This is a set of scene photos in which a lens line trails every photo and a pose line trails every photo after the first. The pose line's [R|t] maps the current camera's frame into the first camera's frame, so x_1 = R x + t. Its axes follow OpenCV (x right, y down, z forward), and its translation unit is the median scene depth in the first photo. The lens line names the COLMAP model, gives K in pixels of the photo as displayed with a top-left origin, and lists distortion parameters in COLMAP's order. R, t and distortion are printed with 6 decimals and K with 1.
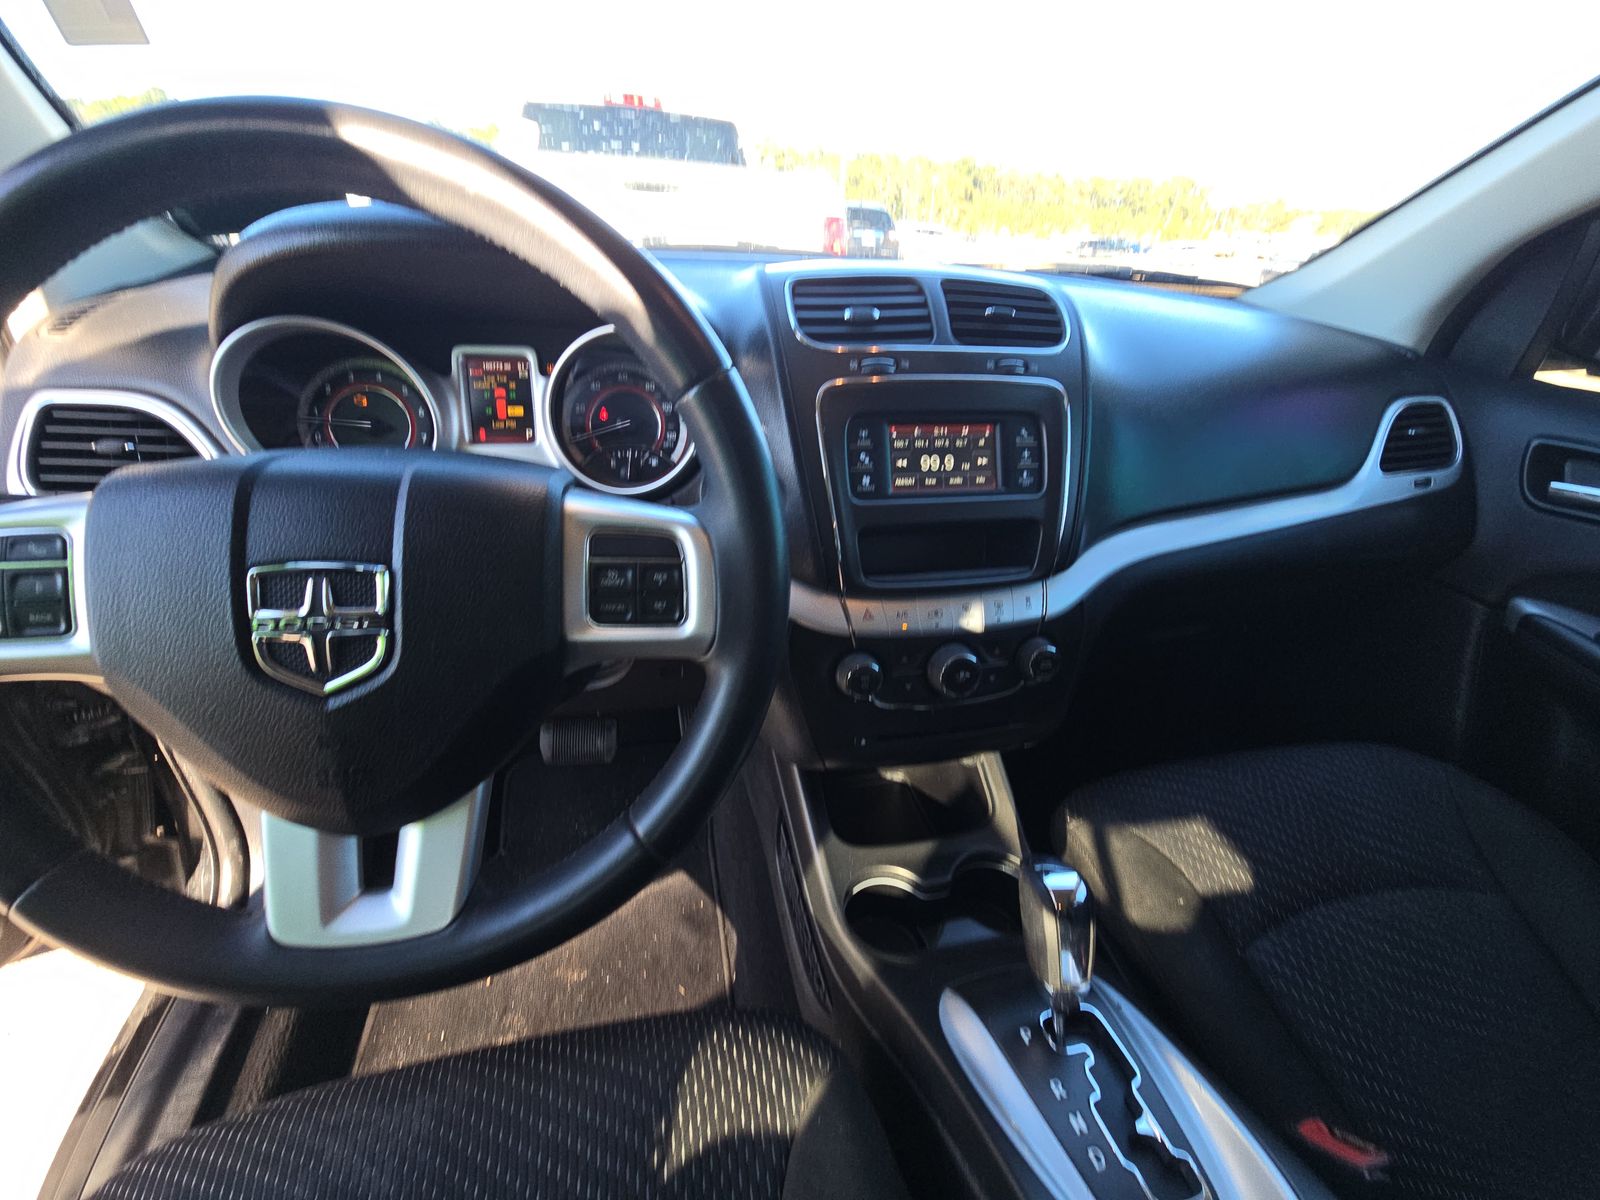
lens RADIAL K [[639.2, 0, 810.4], [0, 639.2, 603.3], [0, 0, 1]] dist [-0.000858, -0.001242]
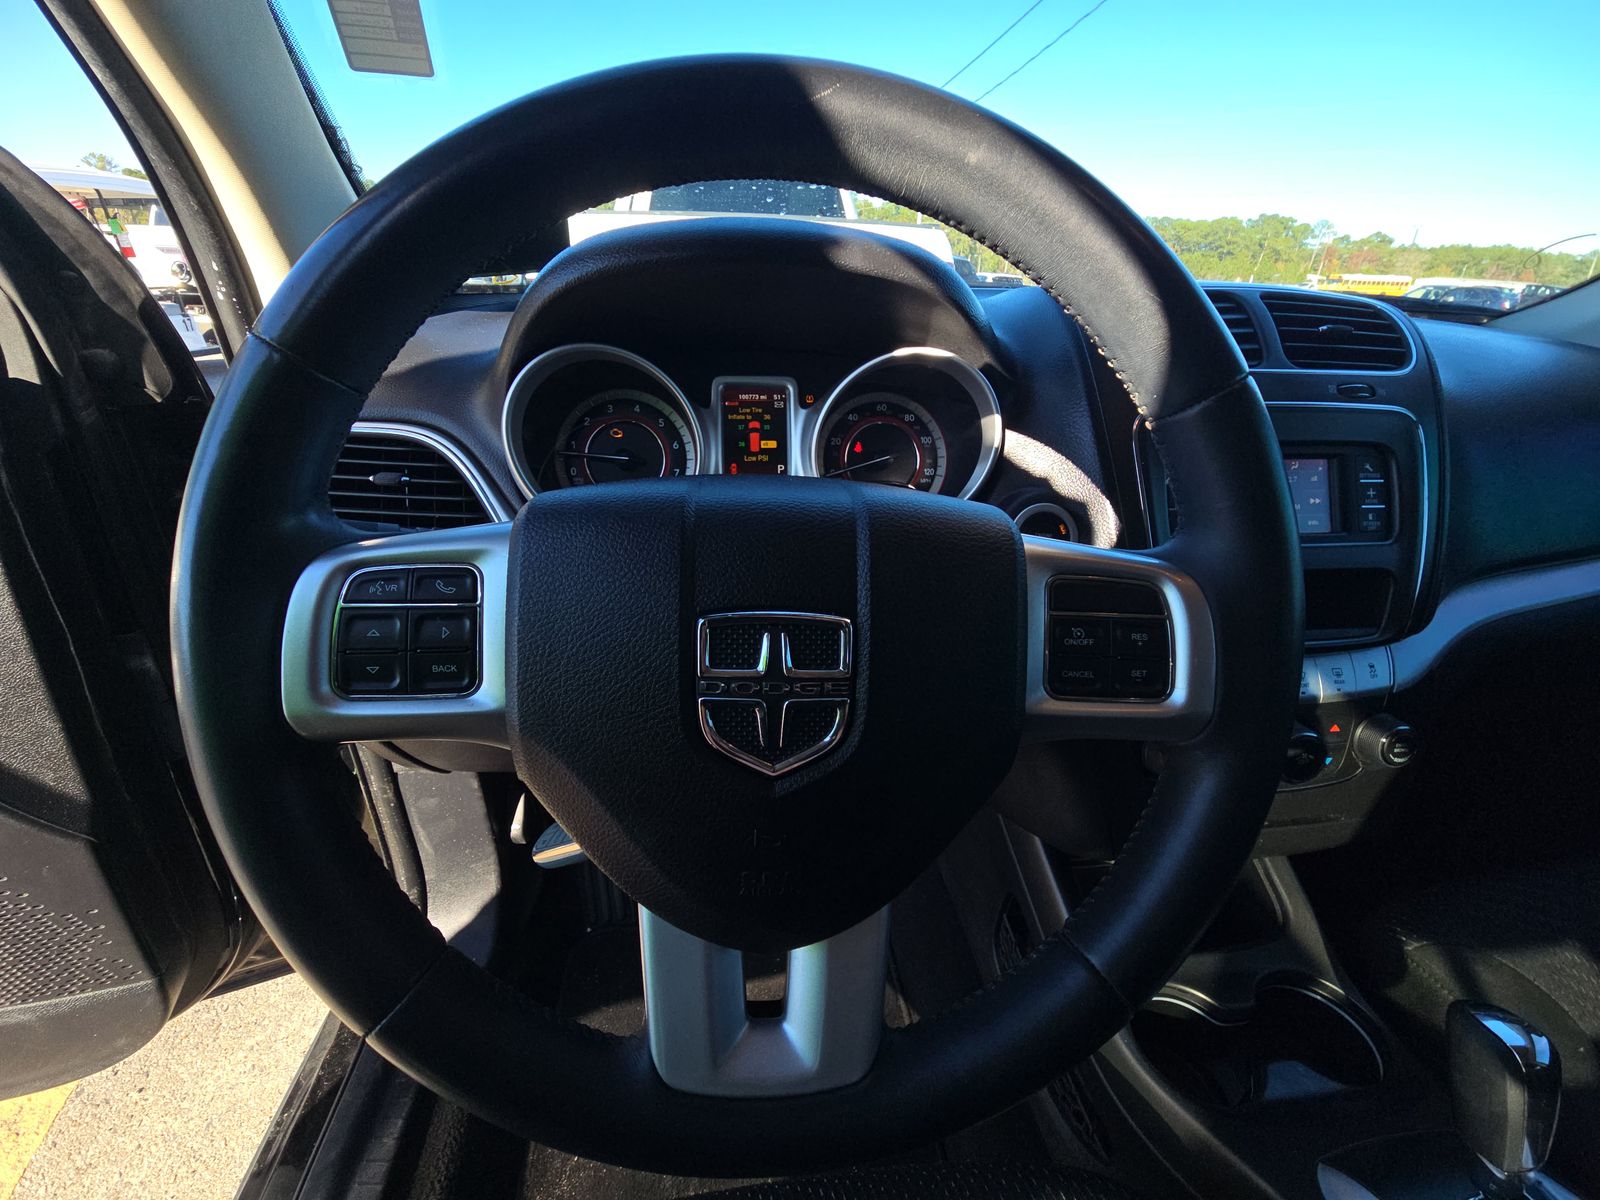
lens RADIAL K [[639.2, 0, 799.7], [0, 639.2, 603.6], [0, 0, 1]] dist [-0.000858, -0.001242]
pose [[0.994391, 0.022335, -0.103385, -0.318942], [-0.029431, 0.997276, -0.067632, -0.009648], [0.101593, 0.070295, 0.992339, 0.103234]]
